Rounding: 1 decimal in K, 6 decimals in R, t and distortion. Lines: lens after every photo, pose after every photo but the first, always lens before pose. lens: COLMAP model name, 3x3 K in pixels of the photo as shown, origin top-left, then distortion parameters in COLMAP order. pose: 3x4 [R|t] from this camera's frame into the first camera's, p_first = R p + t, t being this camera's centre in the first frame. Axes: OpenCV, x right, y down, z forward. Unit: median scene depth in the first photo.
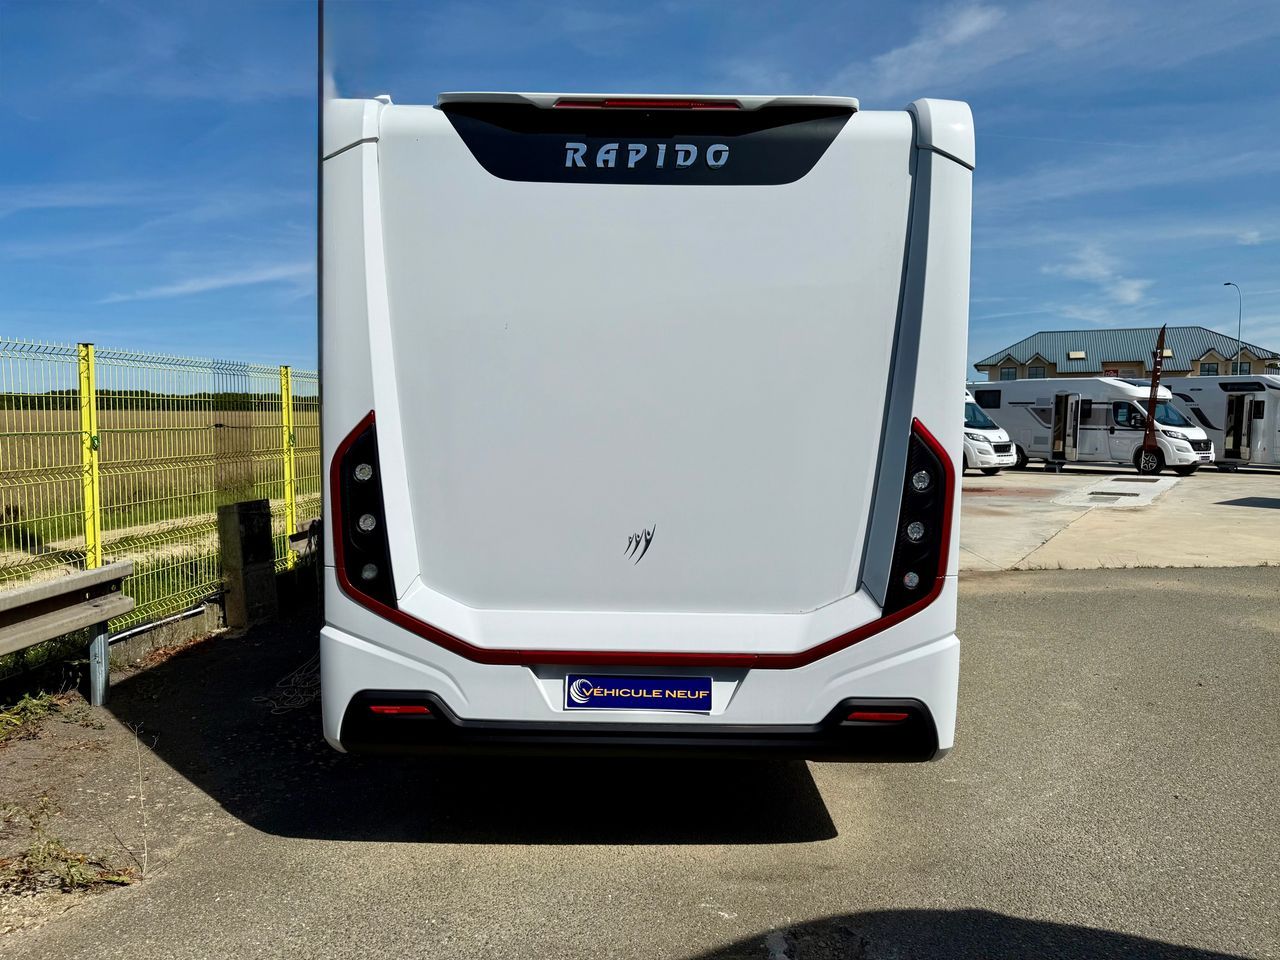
lens RADIAL K [[903.4, 0, 640.0], [0, 903.4, 480.0], [0, 0, 1]] dist [0.099412, -0.098179]
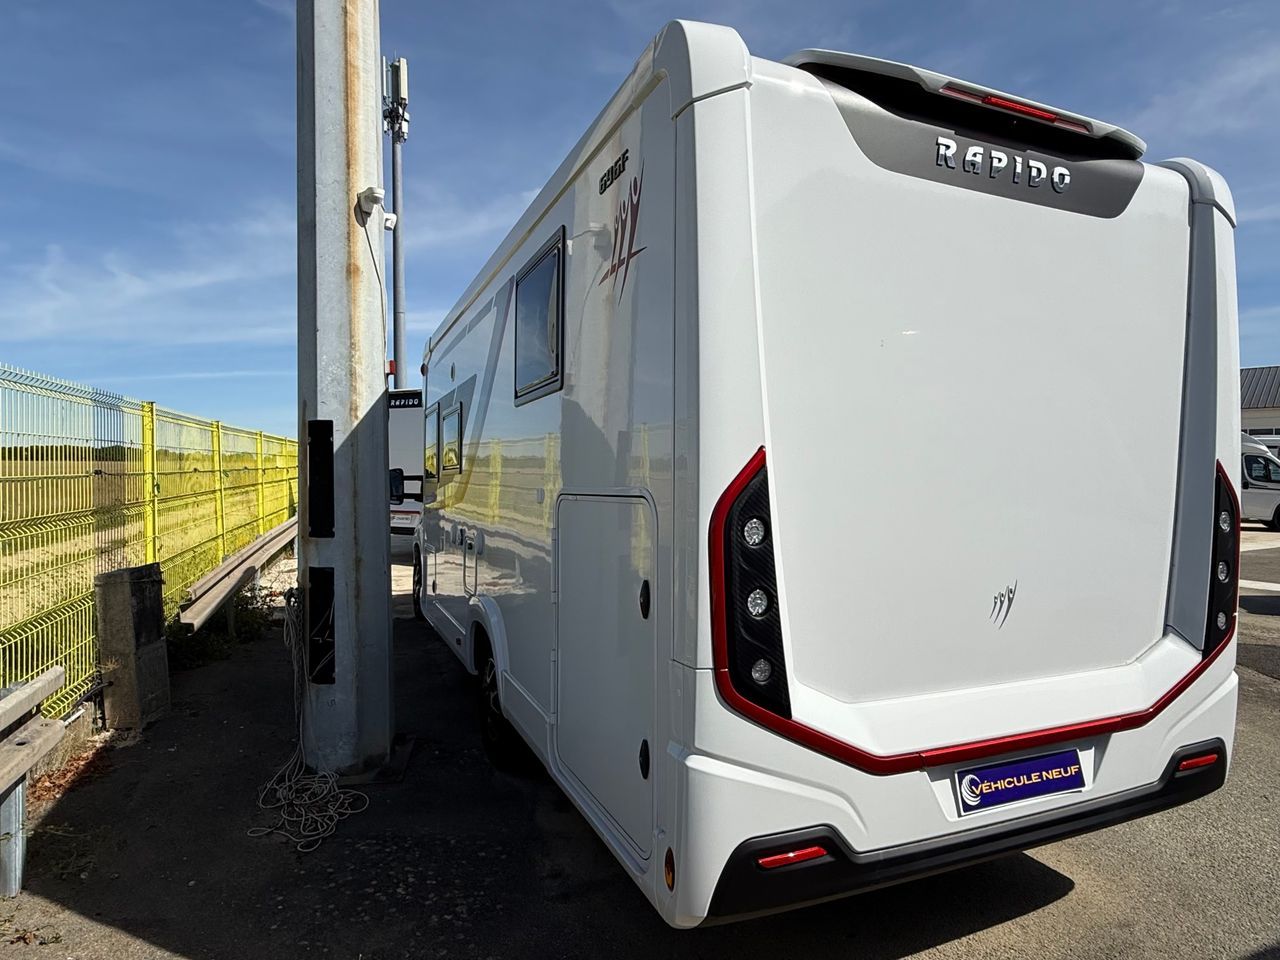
lens RADIAL K [[728.6, 0, 640.0], [0, 728.6, 480.0], [0, 0, 1]] dist [0.014361, 0.000406]
pose [[0.914473, -0.006321, 0.404598, -0.607662], [0.026405, 0.998679, -0.044078, -0.026634], [-0.403785, 0.050992, 0.913432, 0.502110]]
